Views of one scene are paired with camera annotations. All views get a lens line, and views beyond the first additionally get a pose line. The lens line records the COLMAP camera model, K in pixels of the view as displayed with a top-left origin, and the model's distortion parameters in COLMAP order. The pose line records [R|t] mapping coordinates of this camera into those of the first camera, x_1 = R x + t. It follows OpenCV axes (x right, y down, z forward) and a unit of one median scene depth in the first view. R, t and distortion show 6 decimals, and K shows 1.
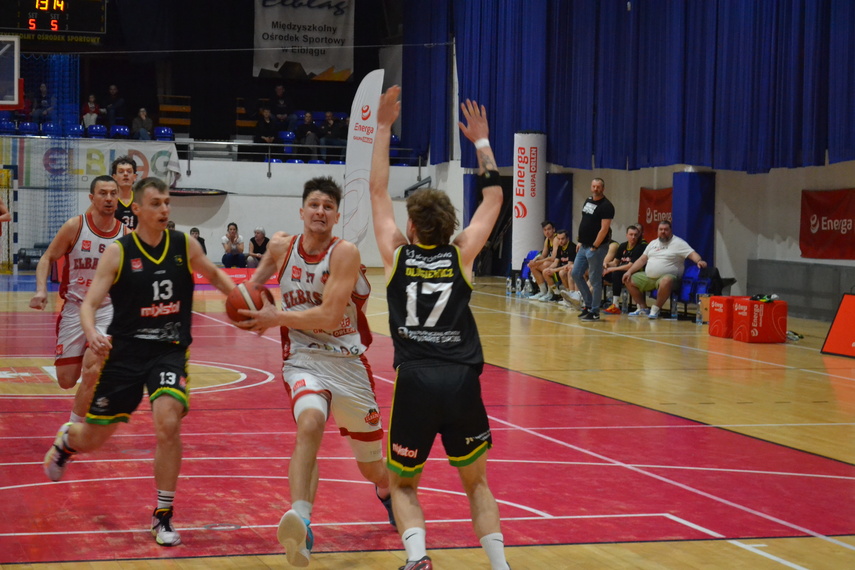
lens RADIAL K [[1956.3, 0, 427.5], [0, 1956.3, 285.0], [0, 0, 1]] dist [0.035890, -0.021589]
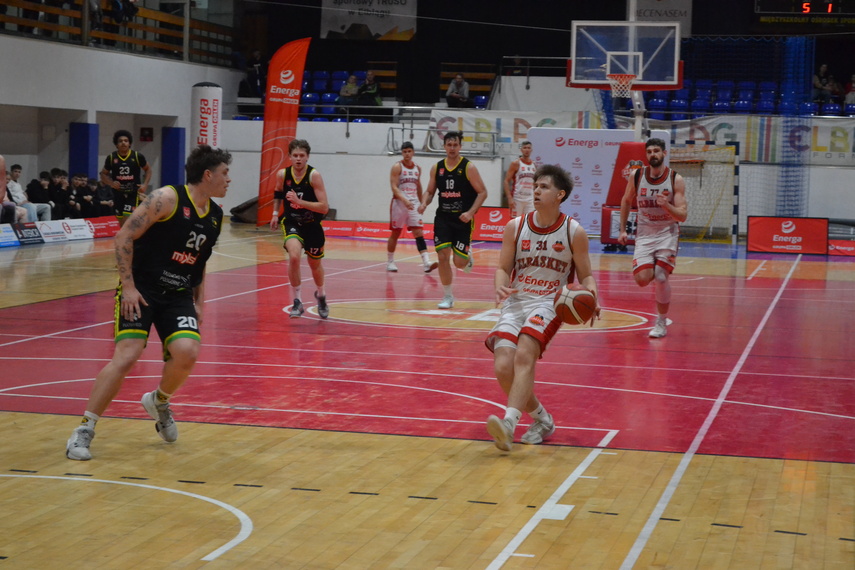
lens RADIAL K [[1956.3, 0, 427.5], [0, 1956.3, 285.0], [0, 0, 1]] dist [0.035890, -0.021589]
pose [[0.870622, 0.038923, -0.490411, 0.169083], [-0.034804, 0.999241, 0.017521, 0.004029], [0.490720, 0.001815, 0.871315, -0.012639]]
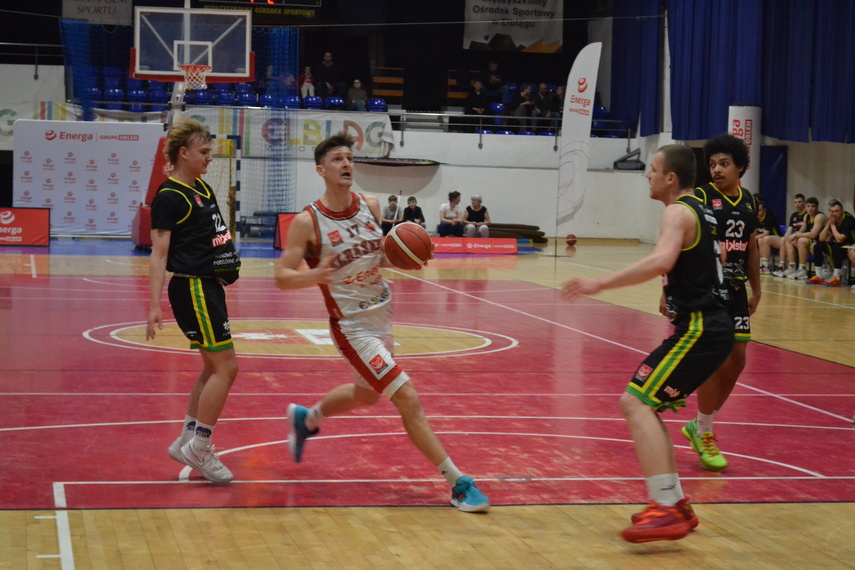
lens RADIAL K [[1956.3, 0, 427.5], [0, 1956.3, 285.0], [0, 0, 1]] dist [0.035890, -0.021589]
pose [[0.995550, 0.011848, -0.093488, -0.014129], [-0.010447, 0.999826, 0.015463, 0.000562], [0.093655, -0.014417, 0.995500, -0.016721]]
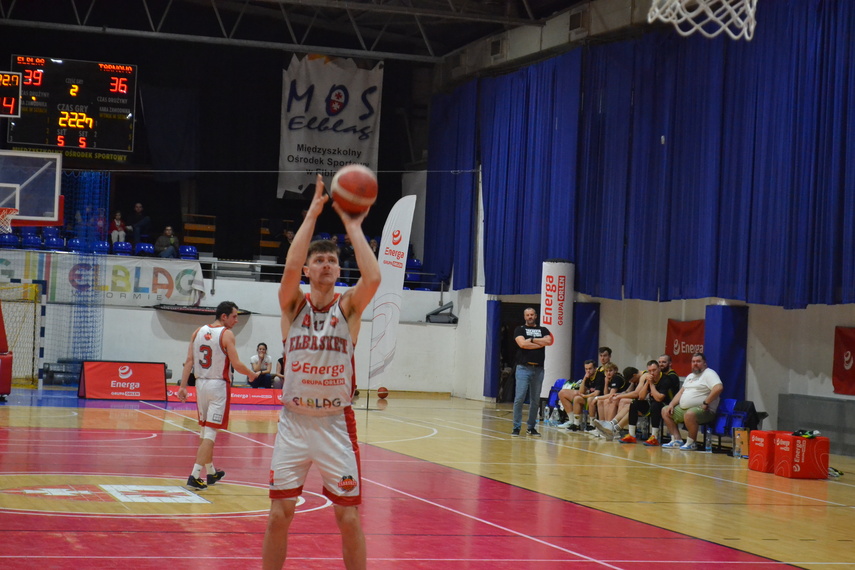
lens RADIAL K [[1956.3, 0, 427.5], [0, 1956.3, 285.0], [0, 0, 1]] dist [0.035890, -0.021589]
pose [[0.999649, 0.026277, 0.003392, -0.017225], [-0.026013, 0.997702, -0.062565, -0.000958], [-0.005029, 0.062455, 0.998035, -0.003527]]
